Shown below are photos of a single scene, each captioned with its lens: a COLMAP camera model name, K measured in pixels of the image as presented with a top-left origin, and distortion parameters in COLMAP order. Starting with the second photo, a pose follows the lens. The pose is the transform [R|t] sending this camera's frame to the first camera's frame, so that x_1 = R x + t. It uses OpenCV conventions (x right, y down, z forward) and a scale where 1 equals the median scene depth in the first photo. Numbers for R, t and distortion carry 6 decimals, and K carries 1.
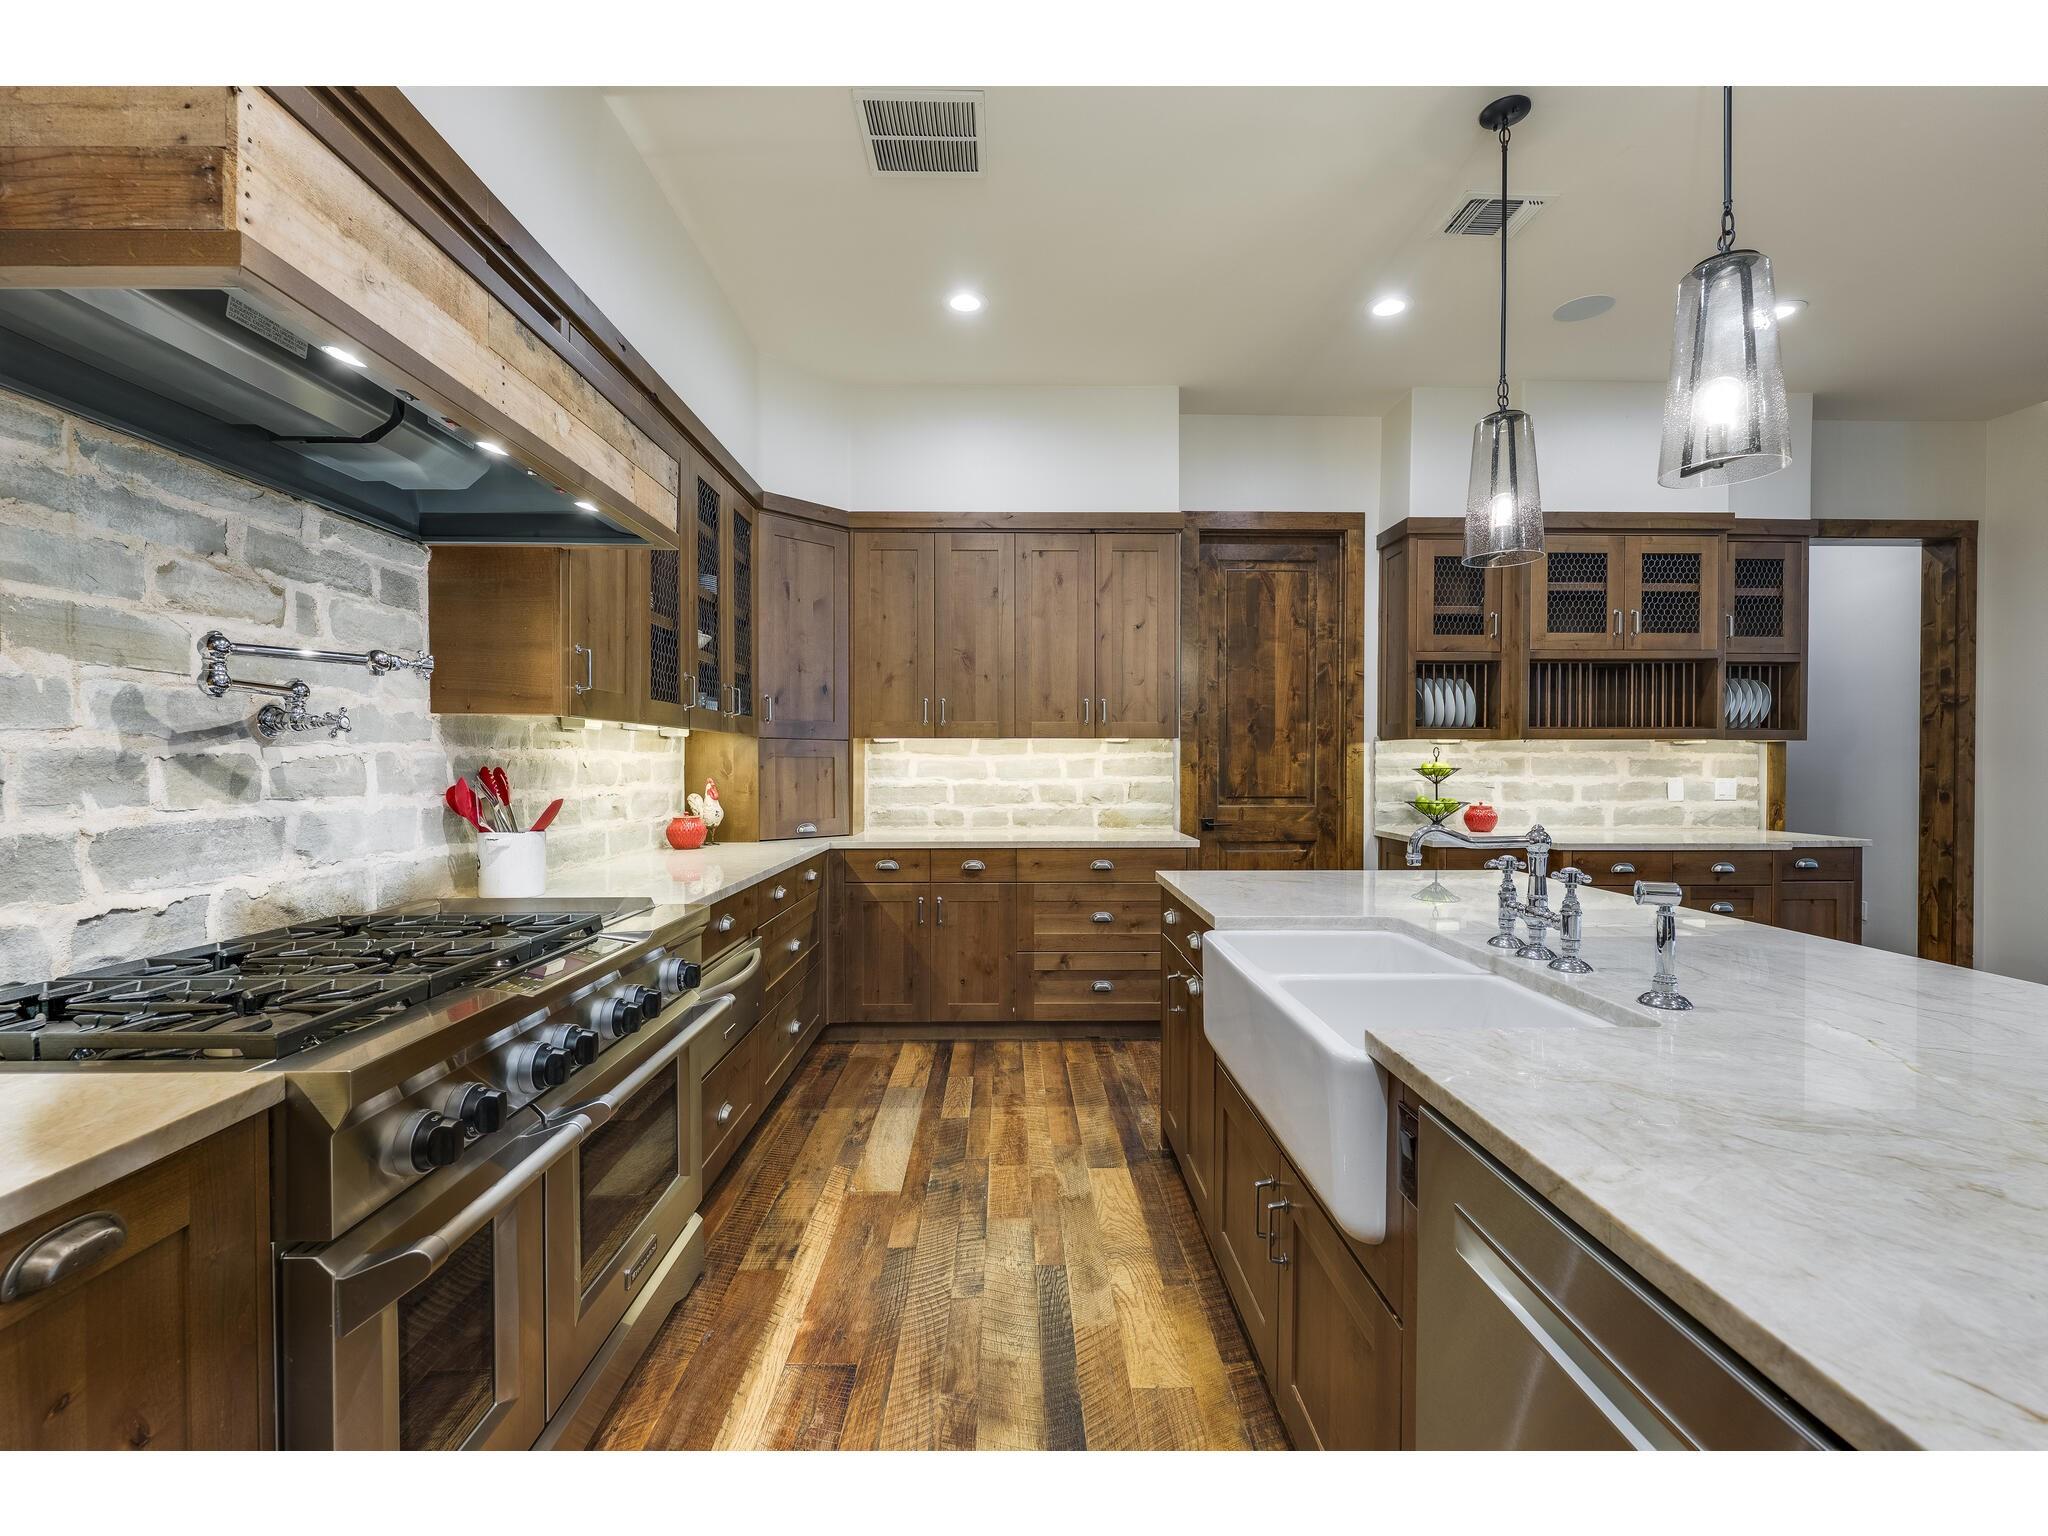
lens RADIAL K [[901.8, 0, 1026.6], [0, 901.8, 770.0], [0, 0, 1]] dist [-0.004840, 0.000573]
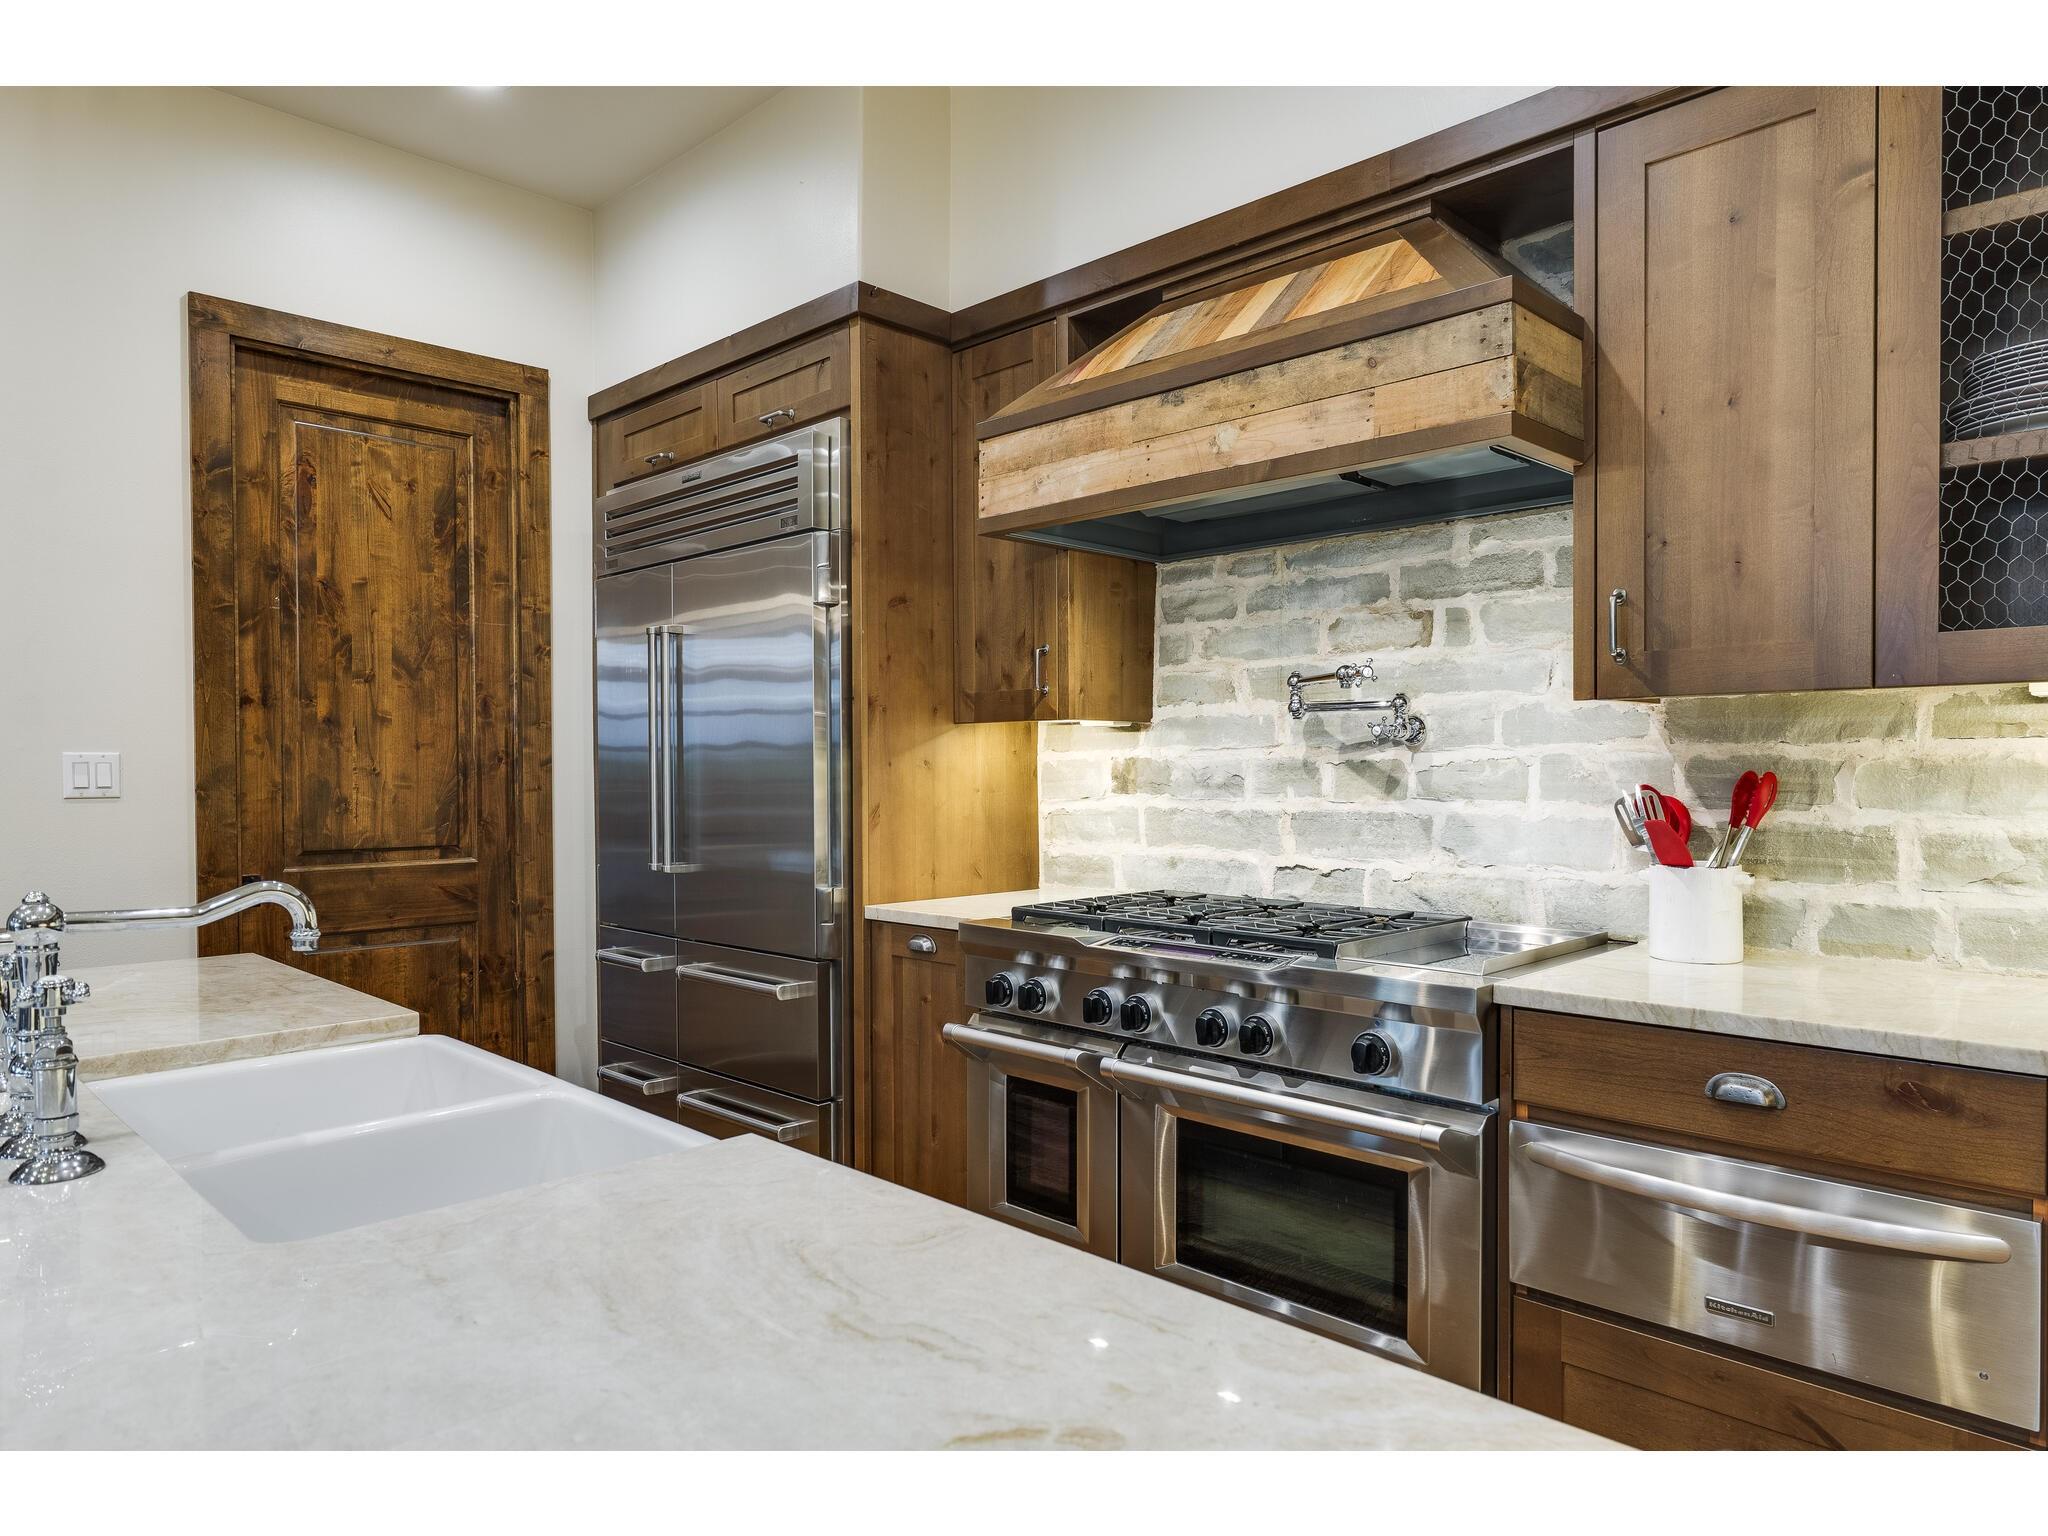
lens RADIAL K [[1285.2, 0, 1035.2], [0, 1285.2, 785.4], [0, 0, 1]] dist [0.009965, -0.003534]
pose [[-0.719982, 0.010087, -0.693919, 0.570669], [-0.003697, 0.999824, 0.018370, -0.011069], [0.693983, 0.015792, -0.719818, 1.629335]]
